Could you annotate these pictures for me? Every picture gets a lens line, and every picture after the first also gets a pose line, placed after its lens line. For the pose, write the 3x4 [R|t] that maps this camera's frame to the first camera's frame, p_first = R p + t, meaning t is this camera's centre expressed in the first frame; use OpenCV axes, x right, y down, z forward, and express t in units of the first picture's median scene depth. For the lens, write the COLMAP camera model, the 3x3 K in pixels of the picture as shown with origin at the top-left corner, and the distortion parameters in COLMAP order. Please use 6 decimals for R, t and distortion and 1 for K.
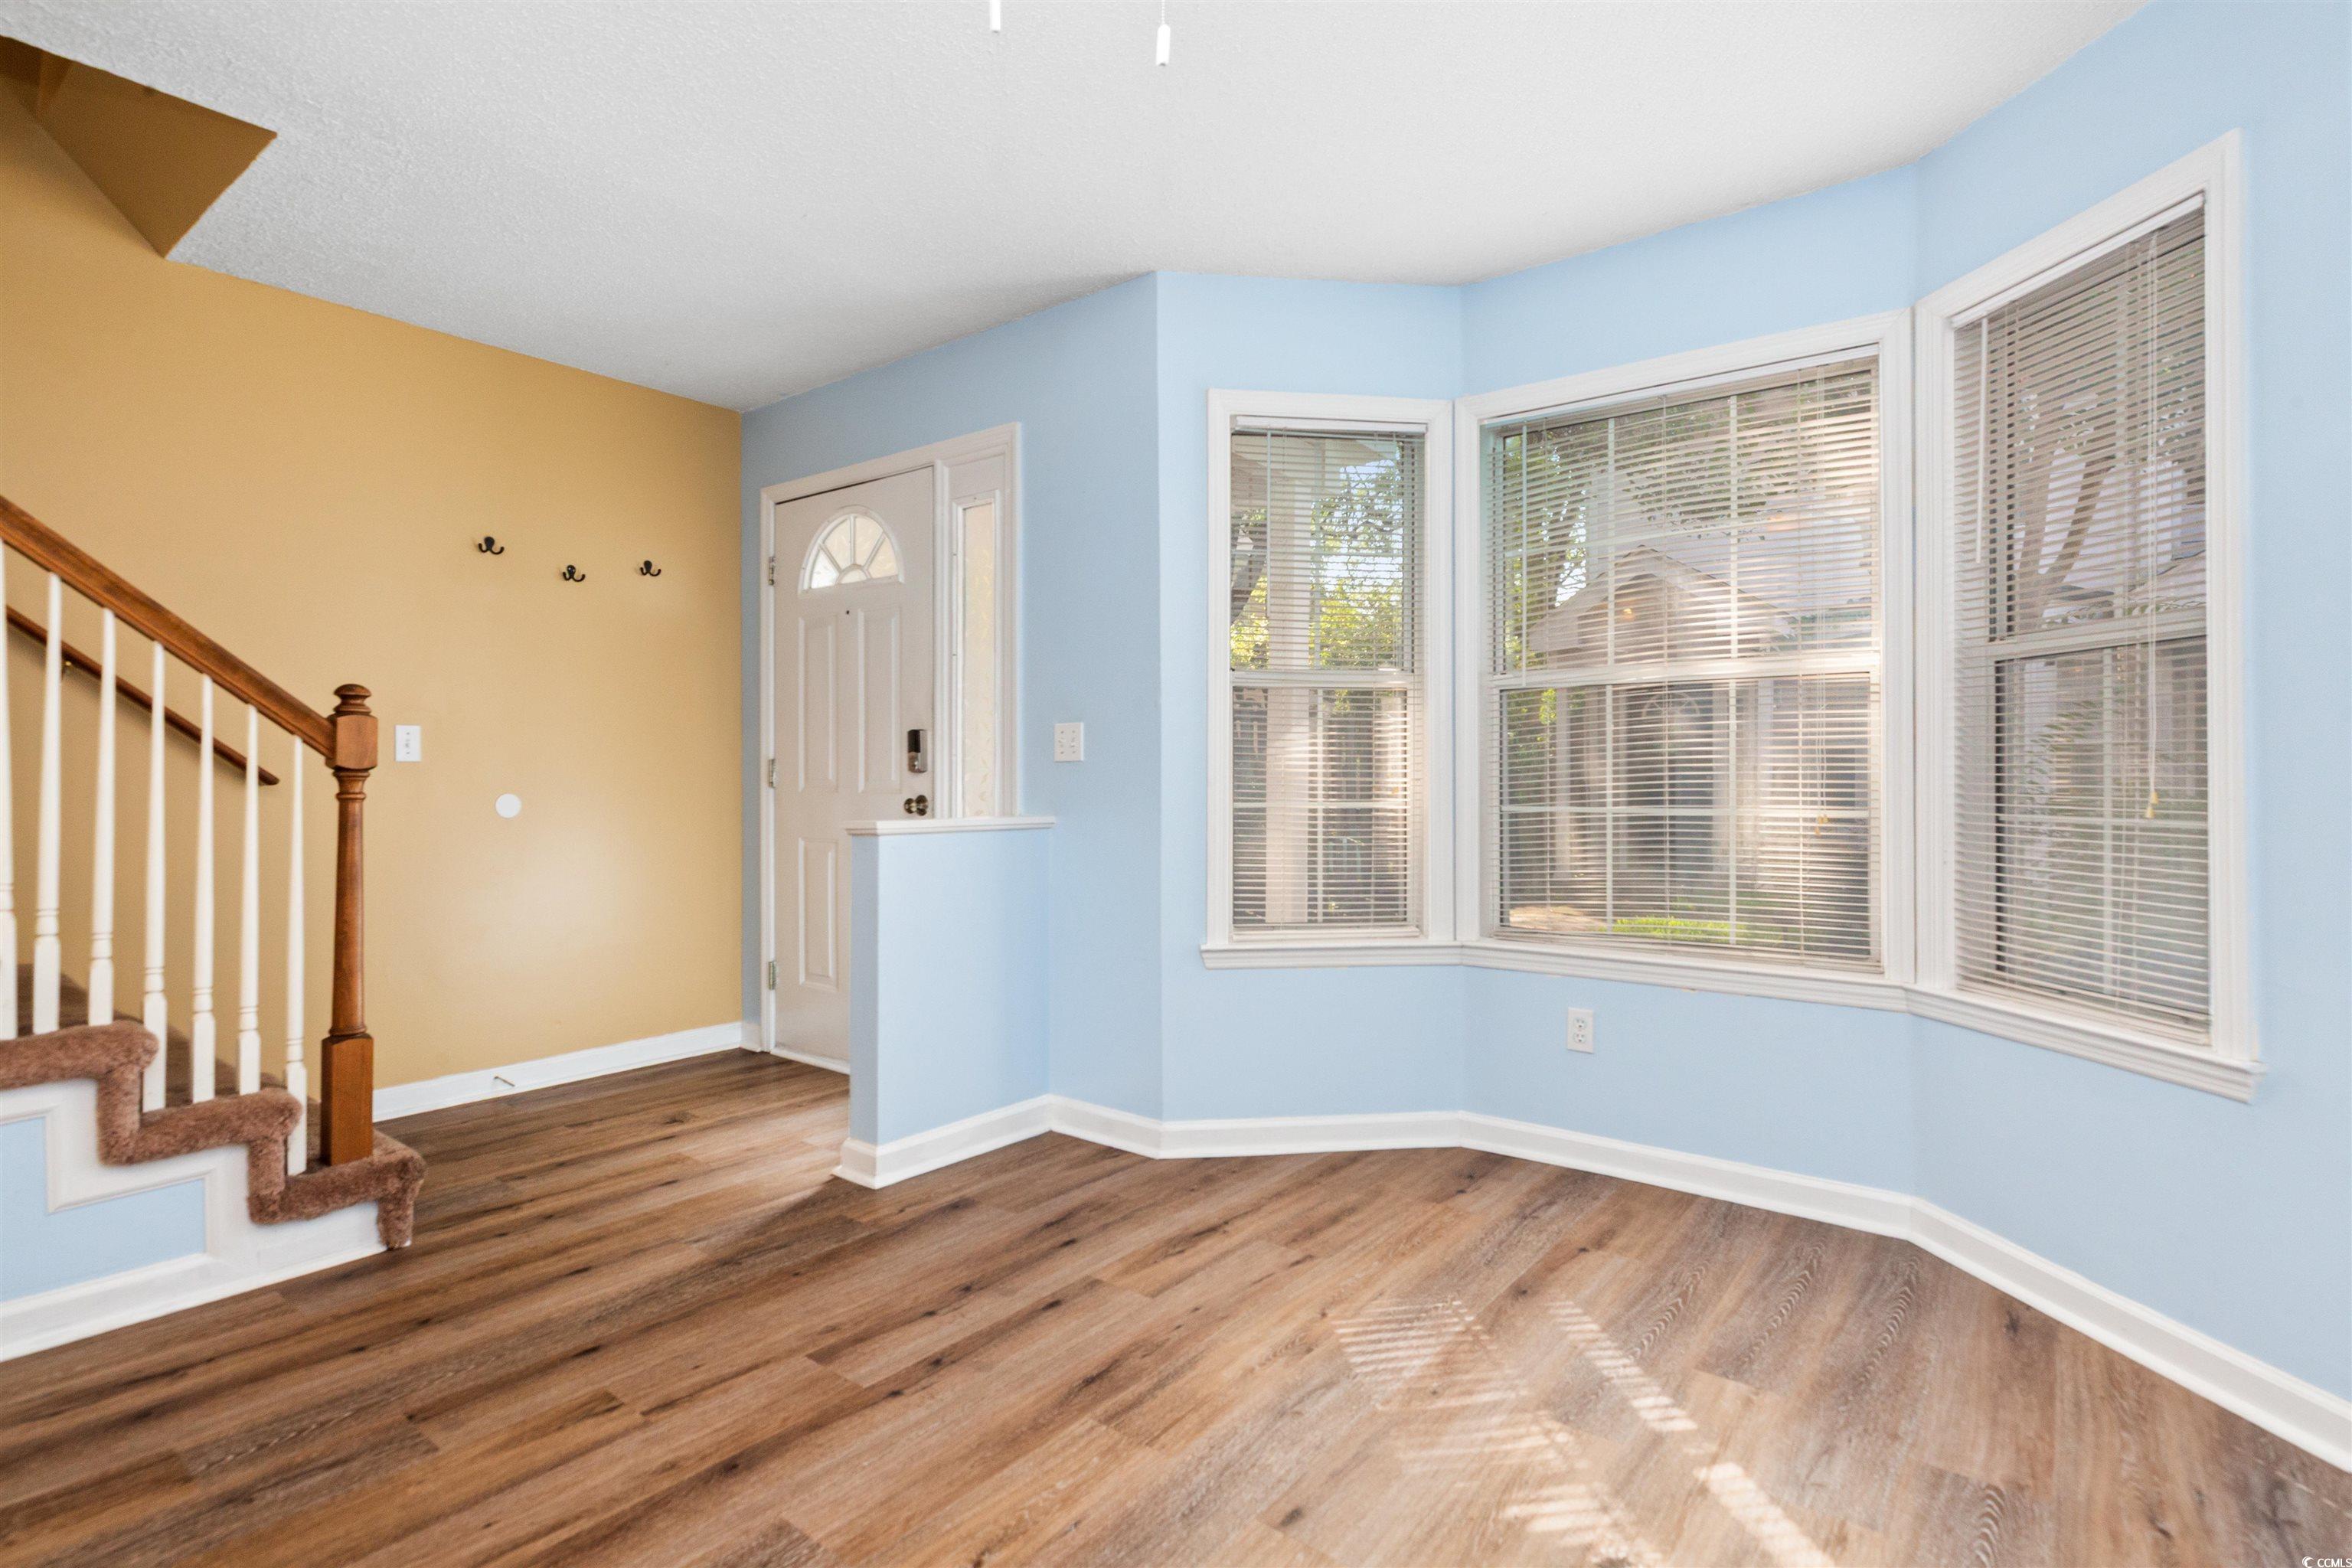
lens RADIAL K [[1155.0, 0, 1157.6], [0, 1155.0, 775.8], [0, 0, 1]] dist [-0.003526, 0.000210]
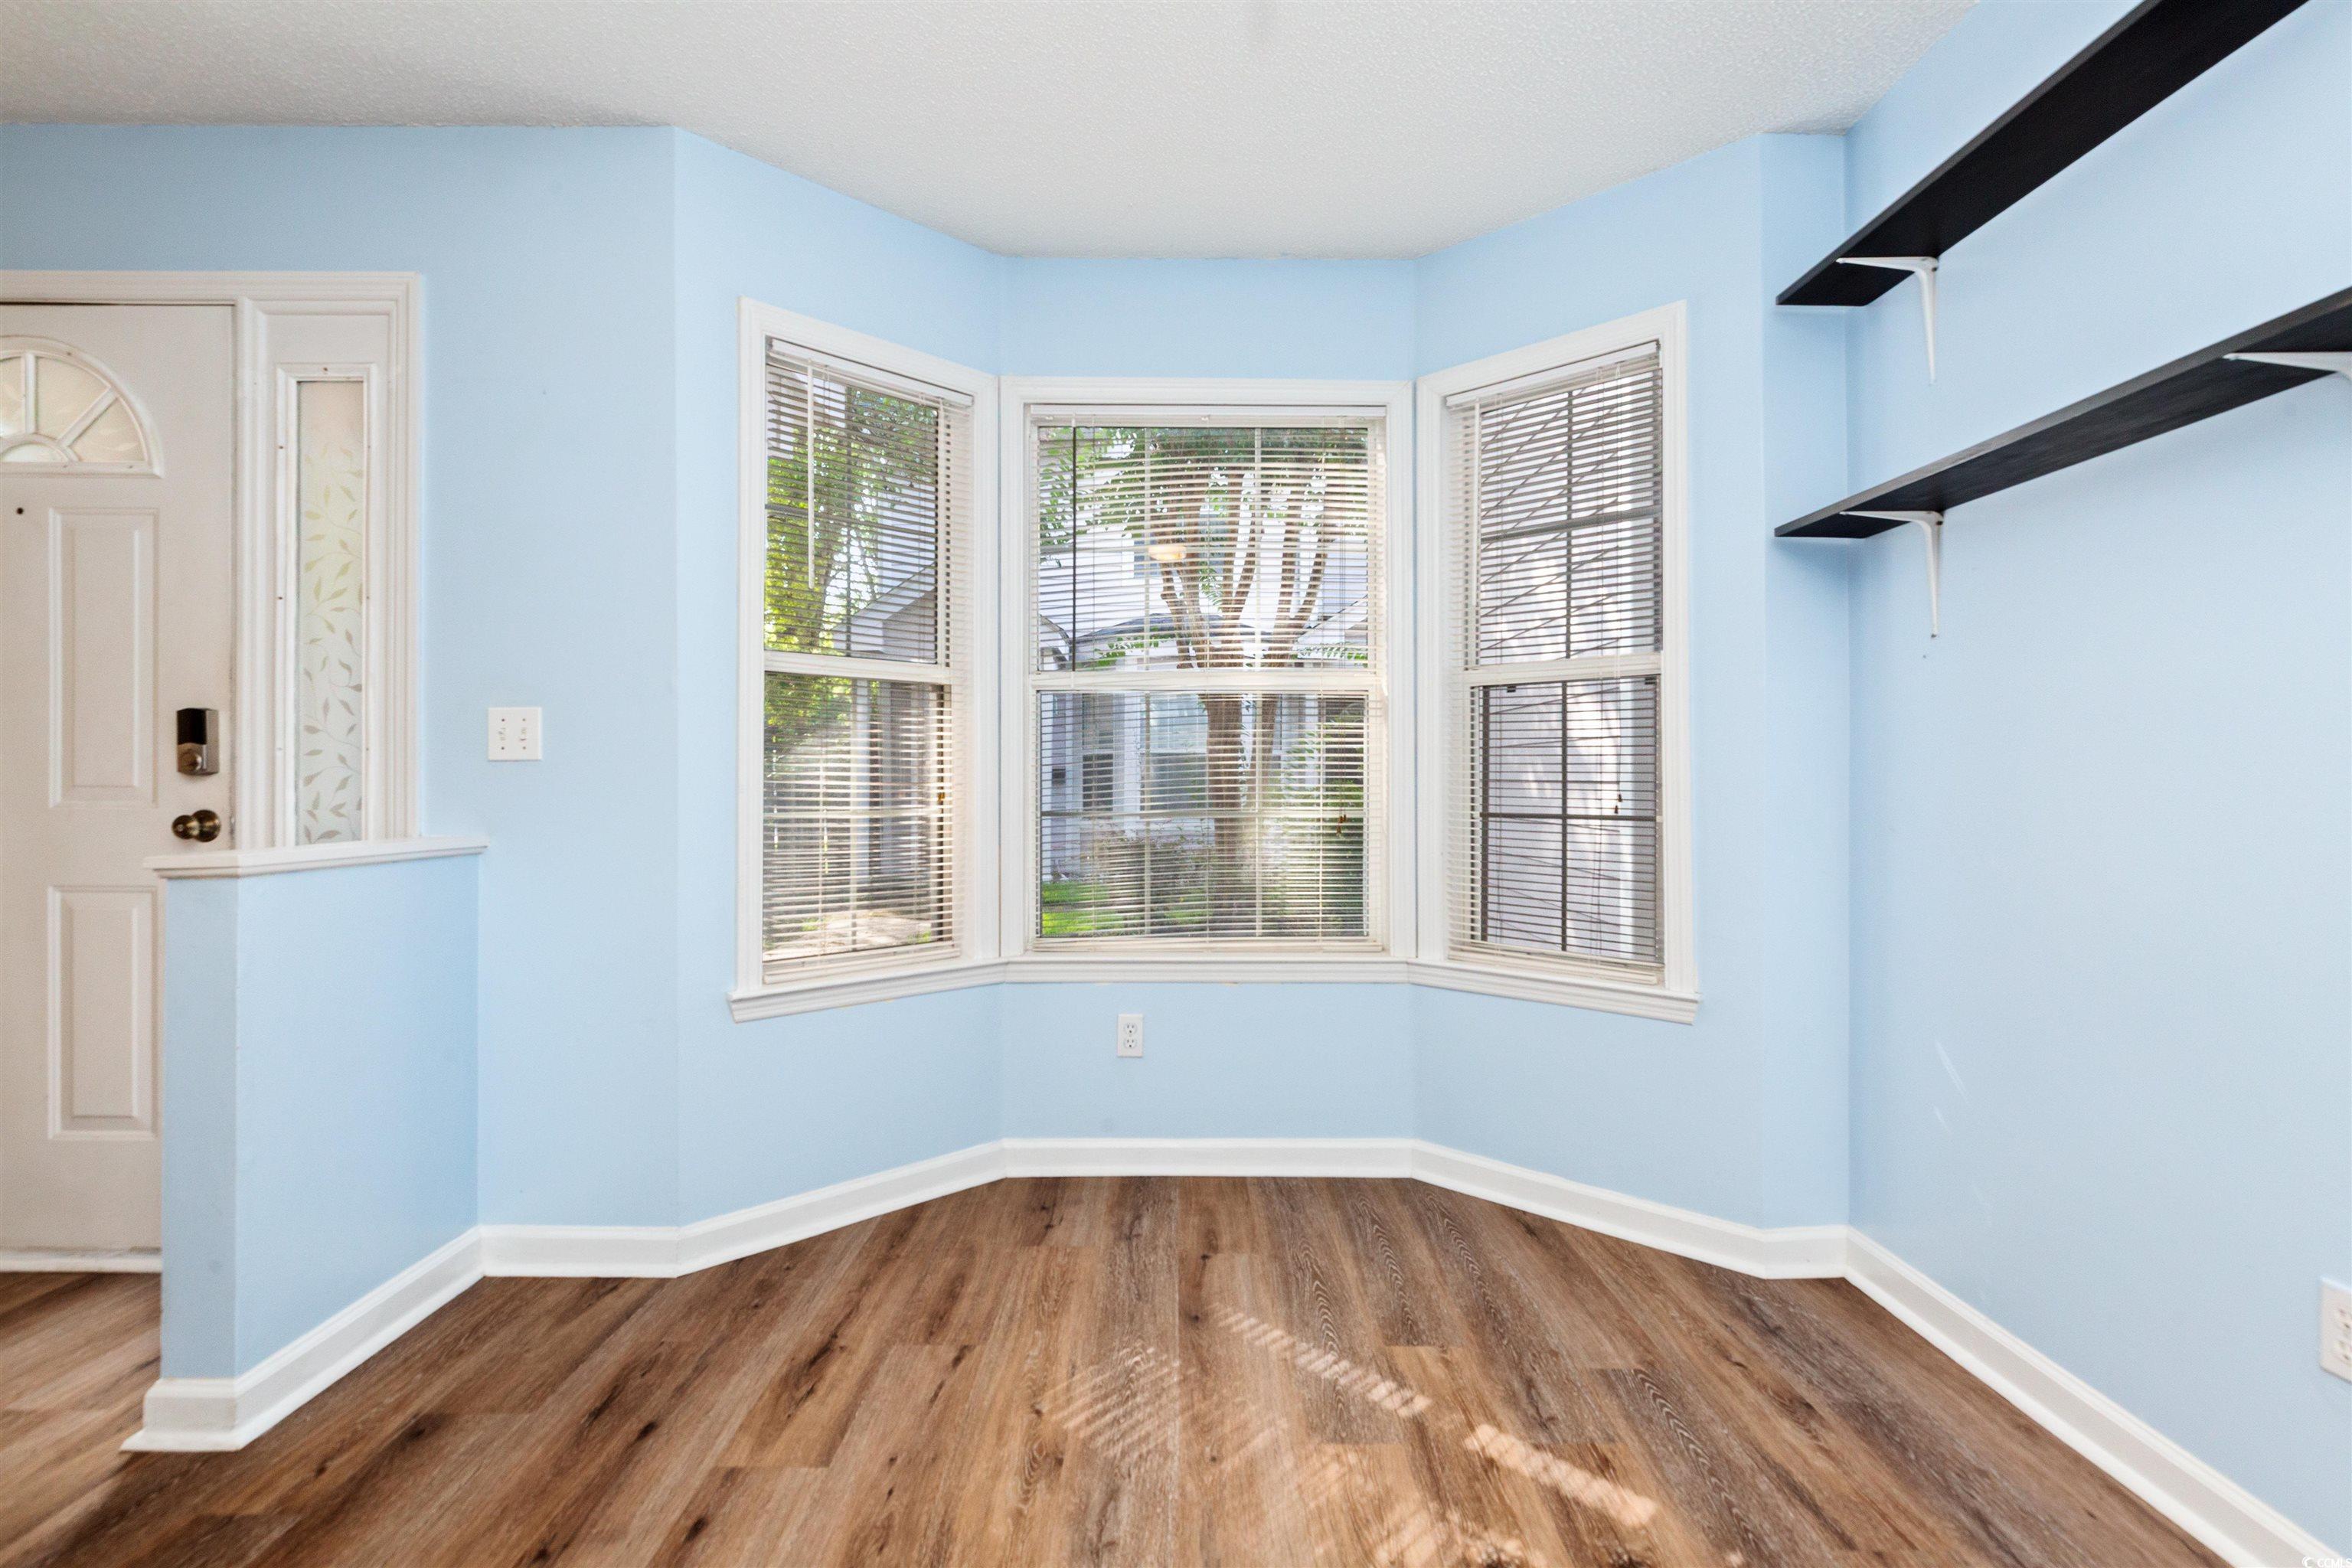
lens RADIAL K [[1155.0, 0, 1169.9], [0, 1155.0, 774.3], [0, 0, 1]] dist [-0.003526, 0.000210]
pose [[0.782785, 0.002890, 0.622285, -0.266007], [-0.000633, 0.999992, -0.003848, -0.001839], [-0.622292, 0.002618, 0.782781, 0.229252]]
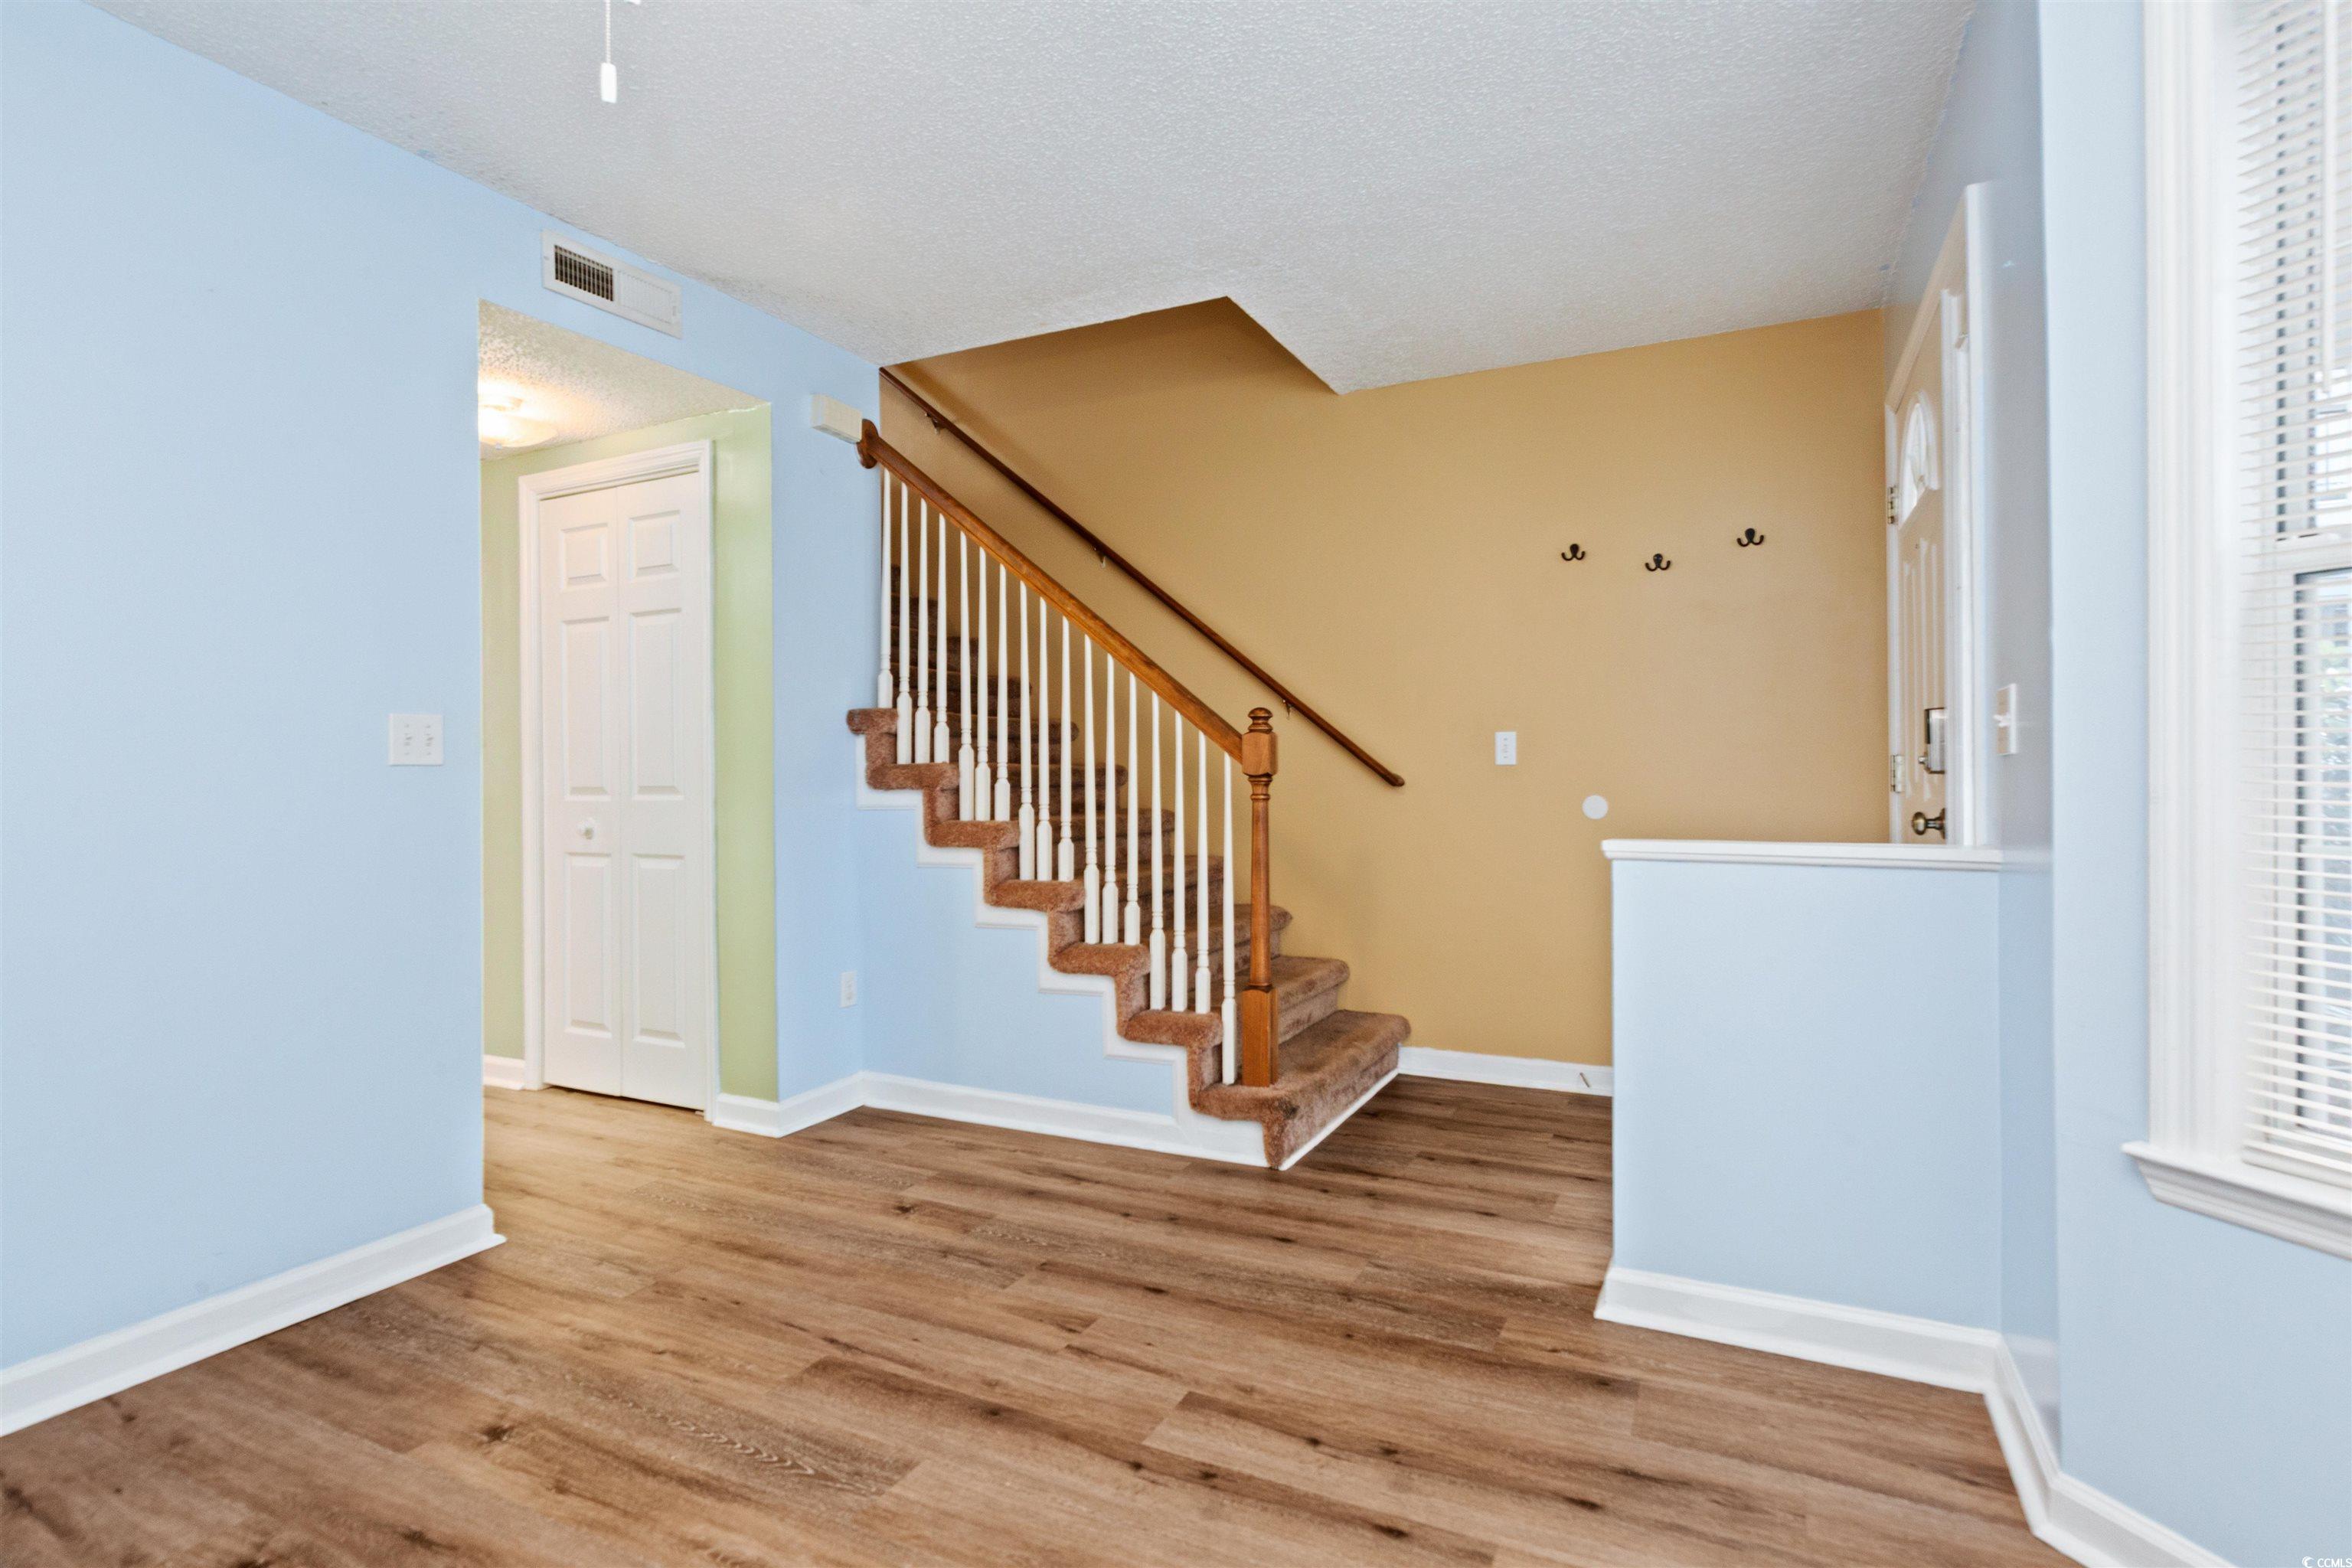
lens RADIAL K [[1155.0, 0, 1176.2], [0, 1155.0, 775.7], [0, 0, 1]] dist [-0.003526, 0.000210]
pose [[0.212689, -0.000211, -0.977120, 0.499180], [0.004601, 0.999989, 0.000786, -0.006269], [0.977109, -0.004663, 0.212687, 0.628744]]
